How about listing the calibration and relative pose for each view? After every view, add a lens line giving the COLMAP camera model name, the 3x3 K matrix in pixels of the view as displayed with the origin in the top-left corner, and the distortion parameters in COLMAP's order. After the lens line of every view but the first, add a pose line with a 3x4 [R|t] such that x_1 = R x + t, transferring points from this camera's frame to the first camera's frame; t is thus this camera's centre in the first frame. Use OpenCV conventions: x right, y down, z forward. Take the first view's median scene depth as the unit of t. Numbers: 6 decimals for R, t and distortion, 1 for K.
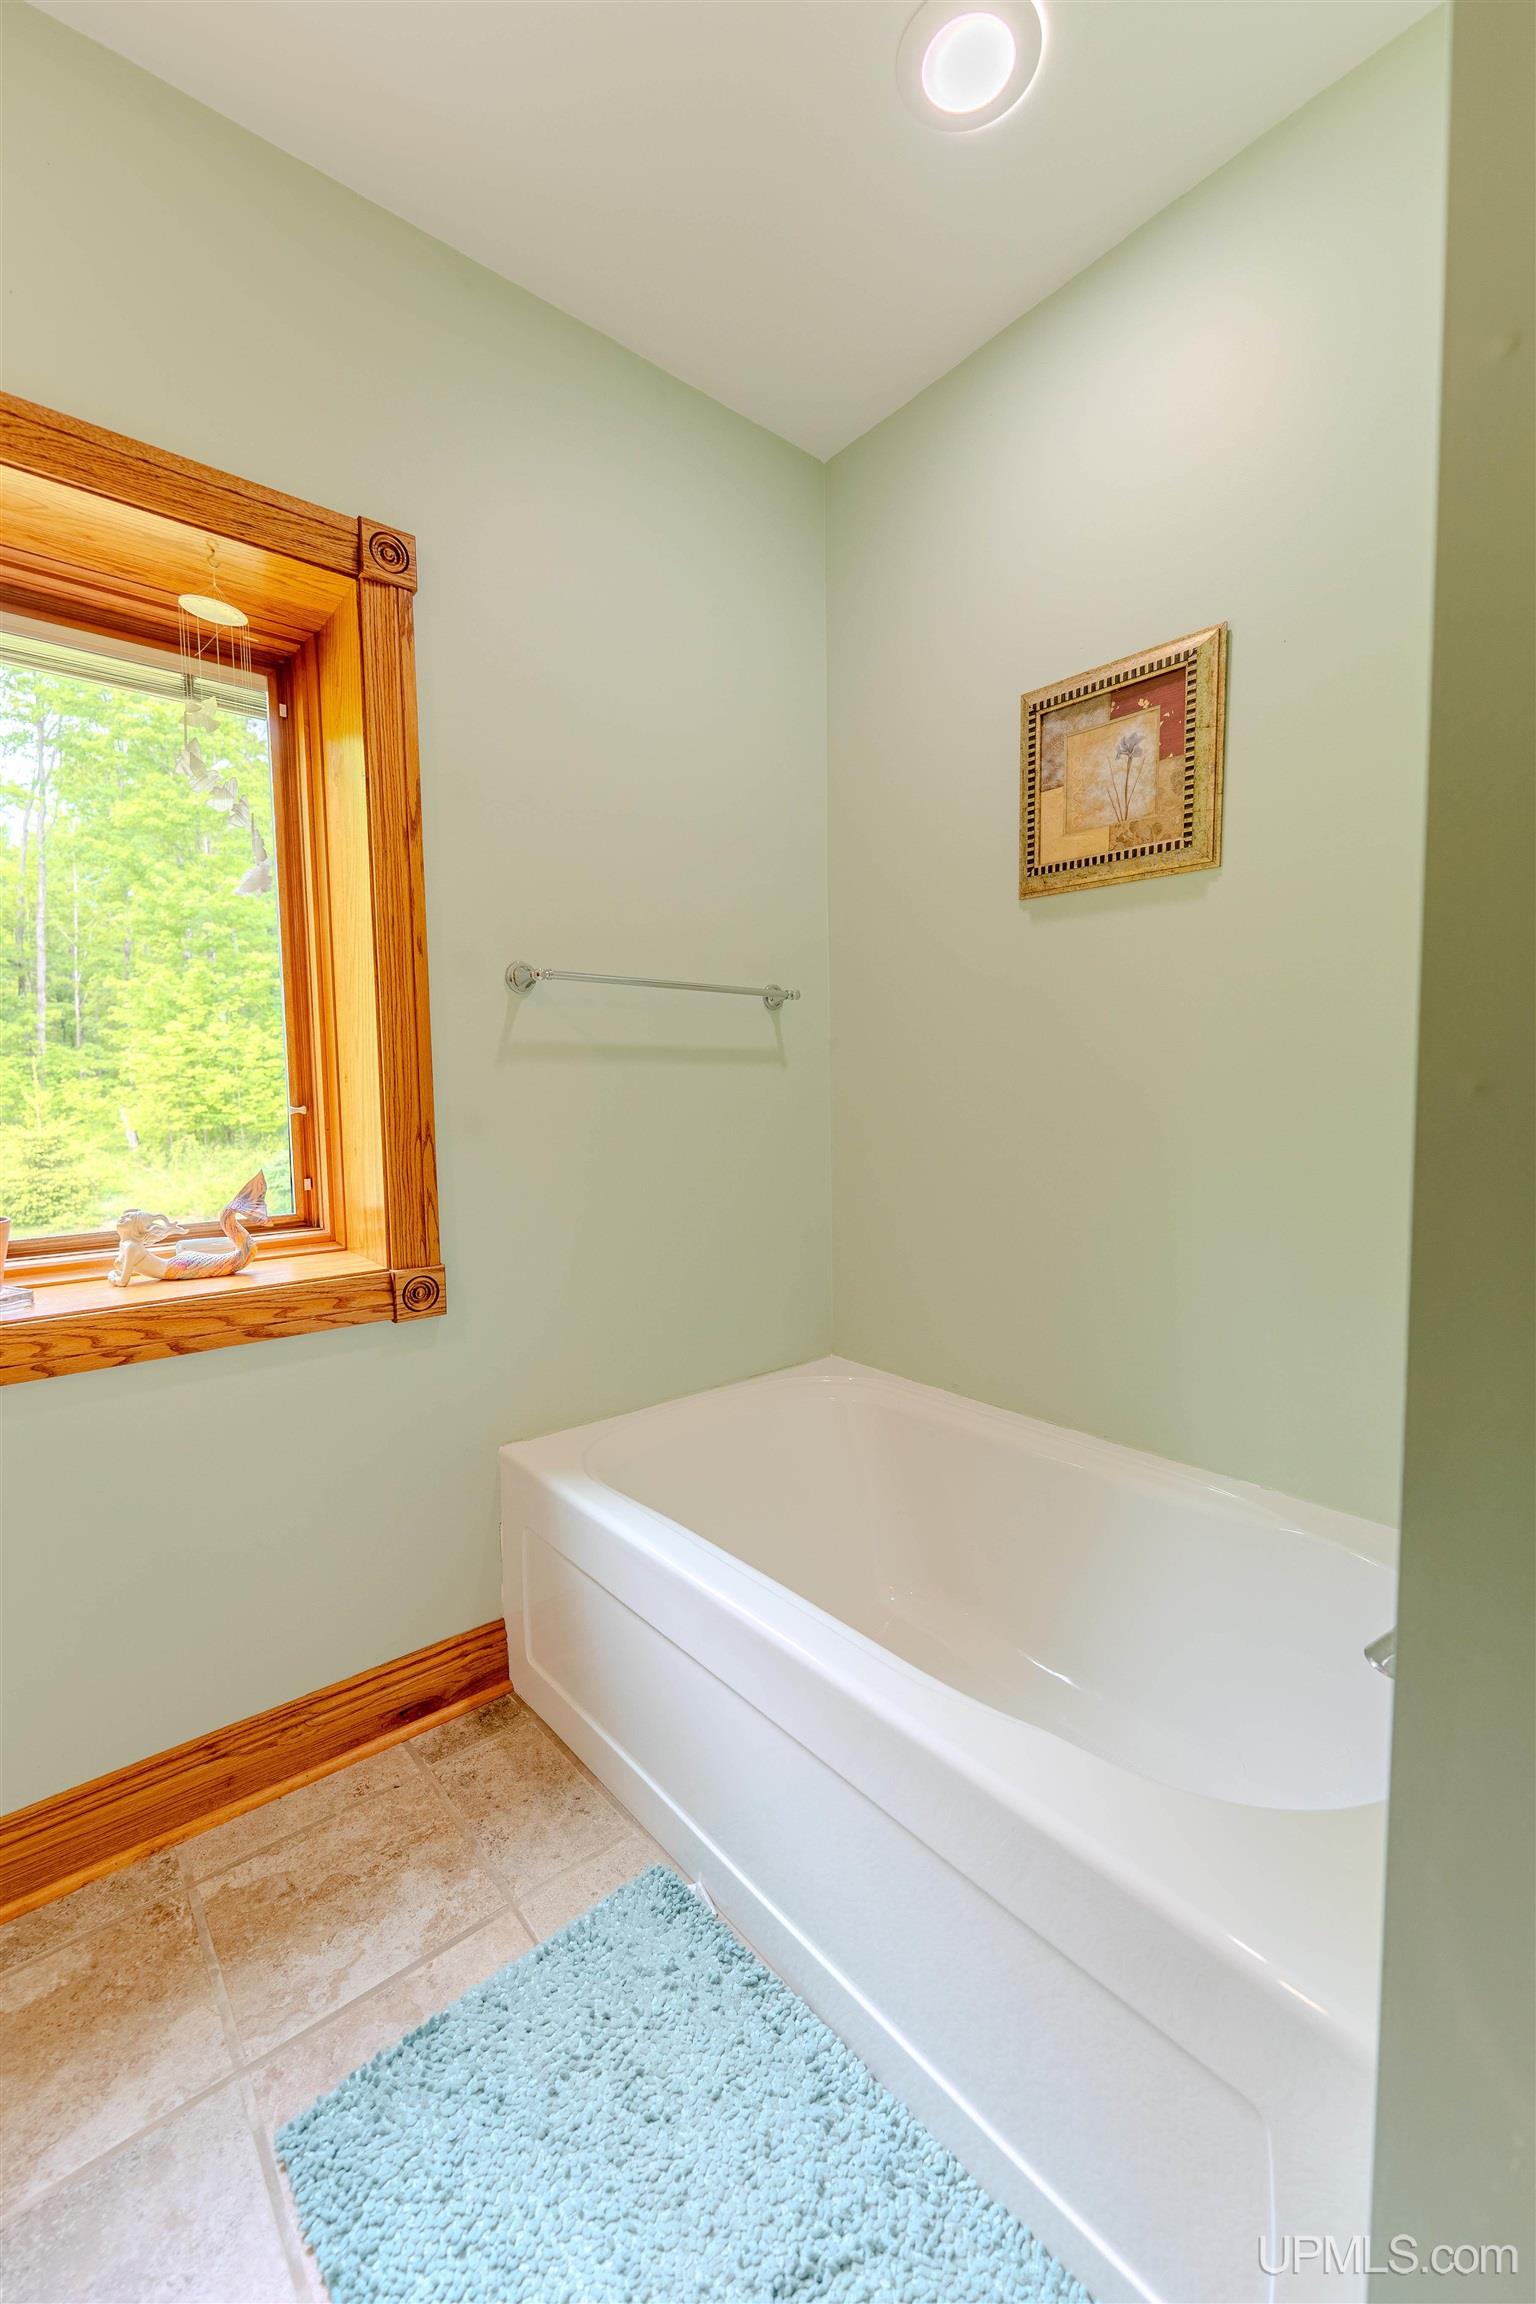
lens RADIAL K [[924.7, 0, 764.2], [0, 924.7, 1150.2], [0, 0, 1]] dist [-0.000998, -0.000448]
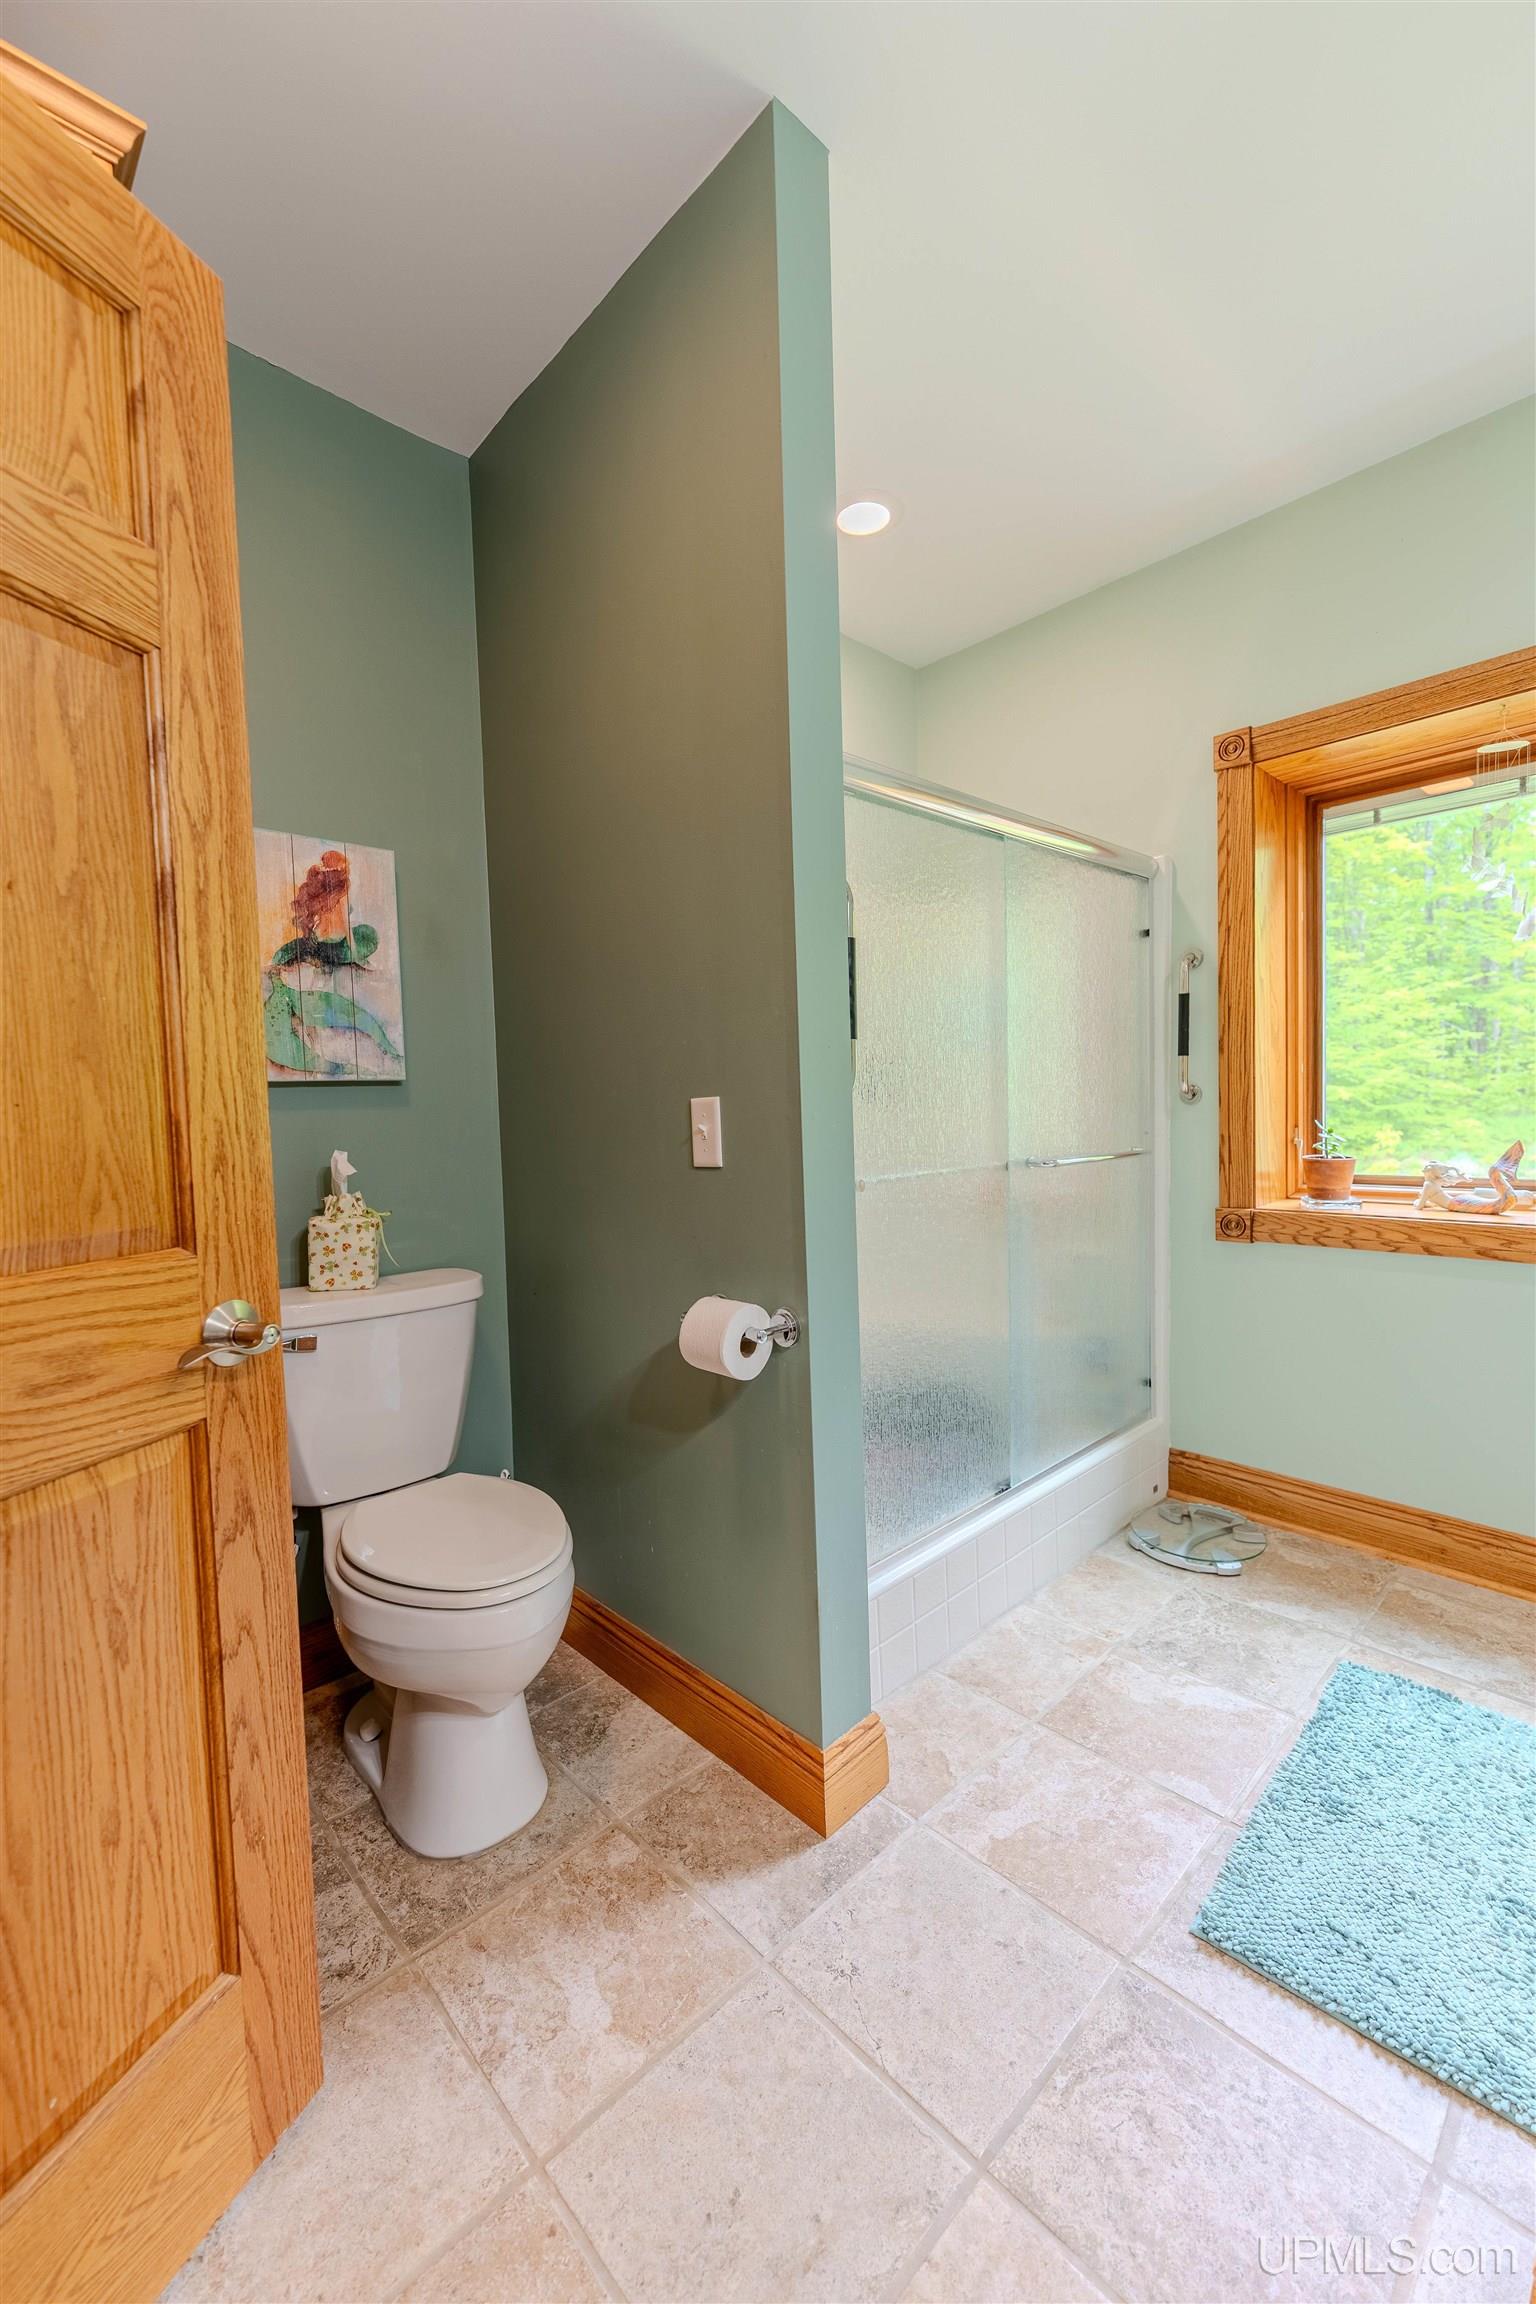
lens RADIAL K [[924.7, 0, 764.2], [0, 924.7, 1150.2], [0, 0, 1]] dist [-0.000998, -0.000448]
pose [[0.050521, 0.063878, -0.996678, 0.793860], [-0.043476, 0.997147, 0.061704, -0.000298], [0.997776, 0.040214, 0.053154, -0.186908]]
